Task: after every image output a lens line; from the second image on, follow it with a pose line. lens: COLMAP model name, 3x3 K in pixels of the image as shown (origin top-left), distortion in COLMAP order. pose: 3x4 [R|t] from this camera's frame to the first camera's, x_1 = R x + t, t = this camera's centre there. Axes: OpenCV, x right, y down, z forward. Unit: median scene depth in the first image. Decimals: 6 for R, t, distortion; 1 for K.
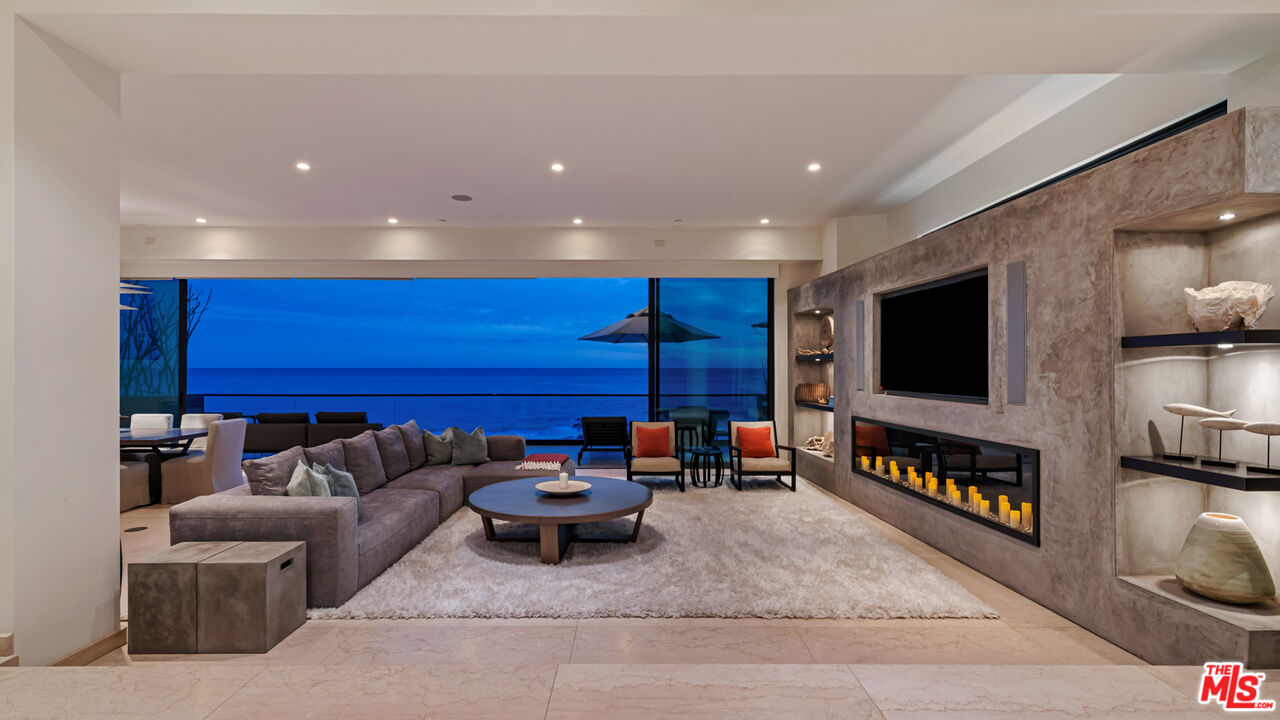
lens RADIAL K [[543.3, 0, 640.0], [0, 543.3, 360.0], [0, 0, 1]] dist [0.001715, -0.000419]
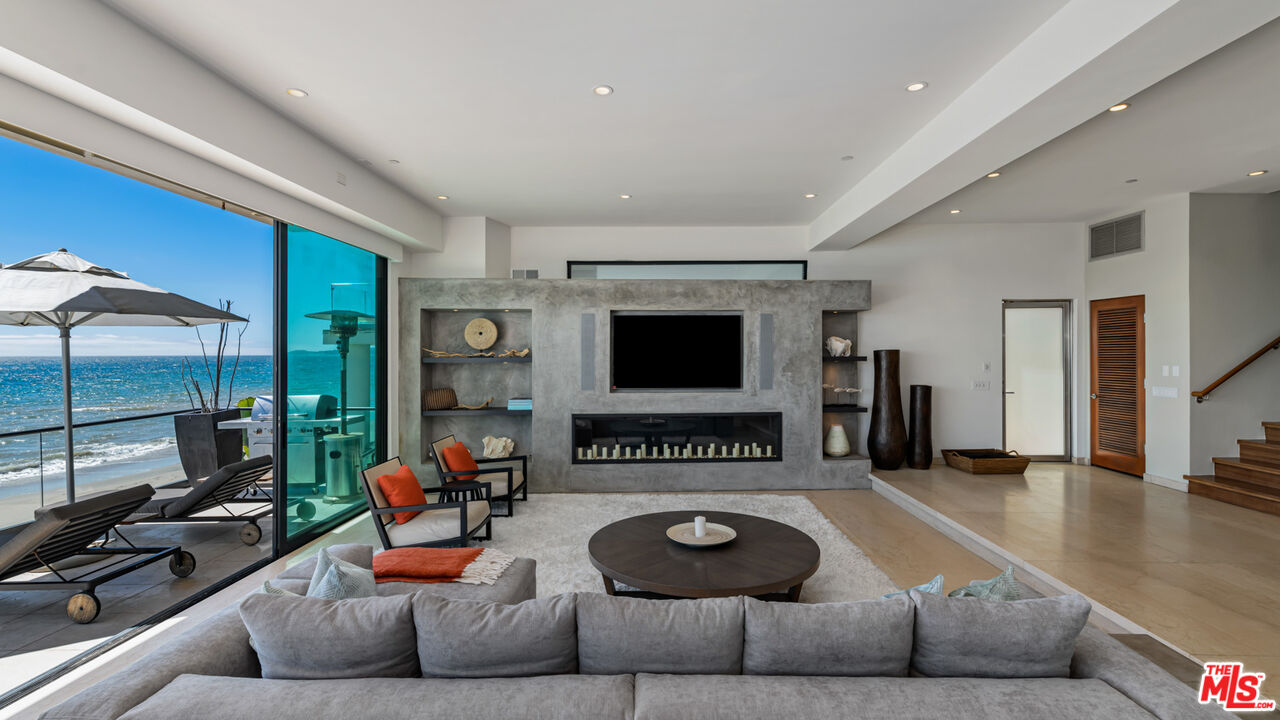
lens RADIAL K [[543.3, 0, 640.0], [0, 543.3, 360.0], [0, 0, 1]] dist [0.001715, -0.000419]
pose [[0.045405, 0.009552, 0.998923, -1.267697], [-0.008402, 0.999923, -0.009179, 0.000213], [-0.998933, -0.007976, 0.045482, 1.436784]]
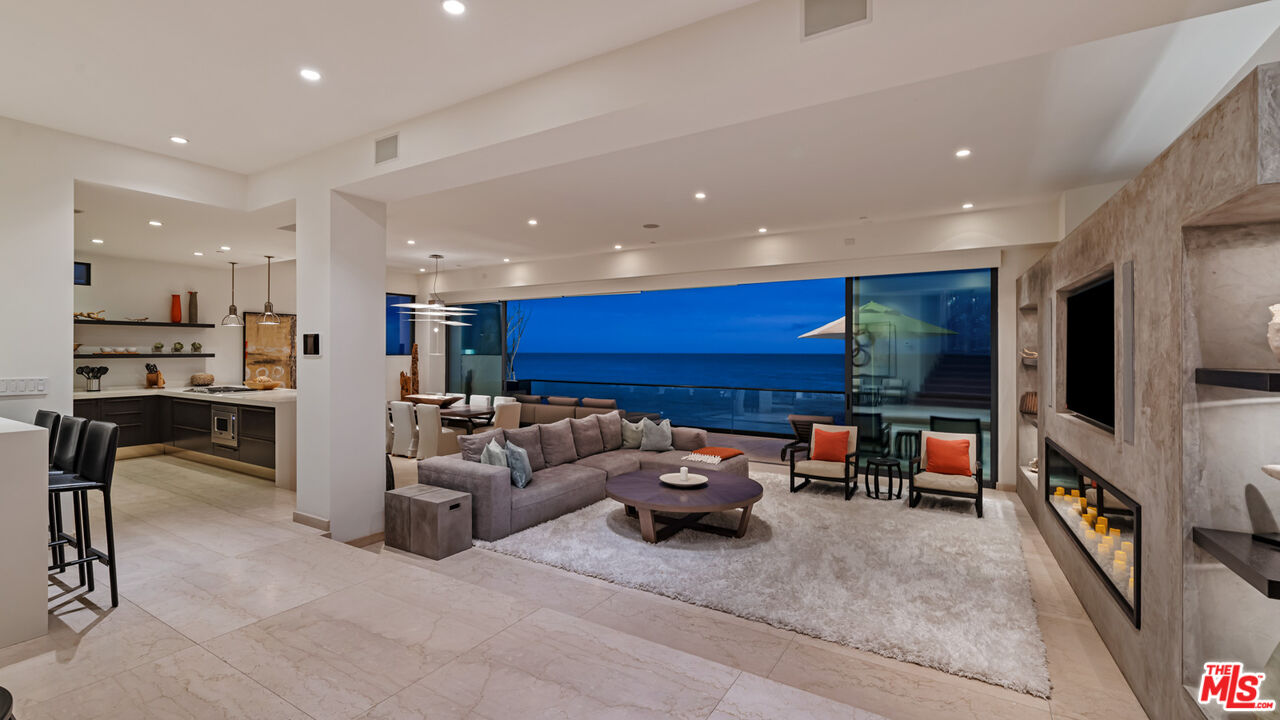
lens RADIAL K [[526.5, 0, 638.9], [0, 526.5, 348.1], [0, 0, 1]] dist [-0.000795, -0.000451]
pose [[0.861322, -0.003644, -0.508046, 0.502211], [0.002412, 0.999992, -0.003082, -0.059552], [0.508053, 0.001429, 0.861325, -0.013480]]
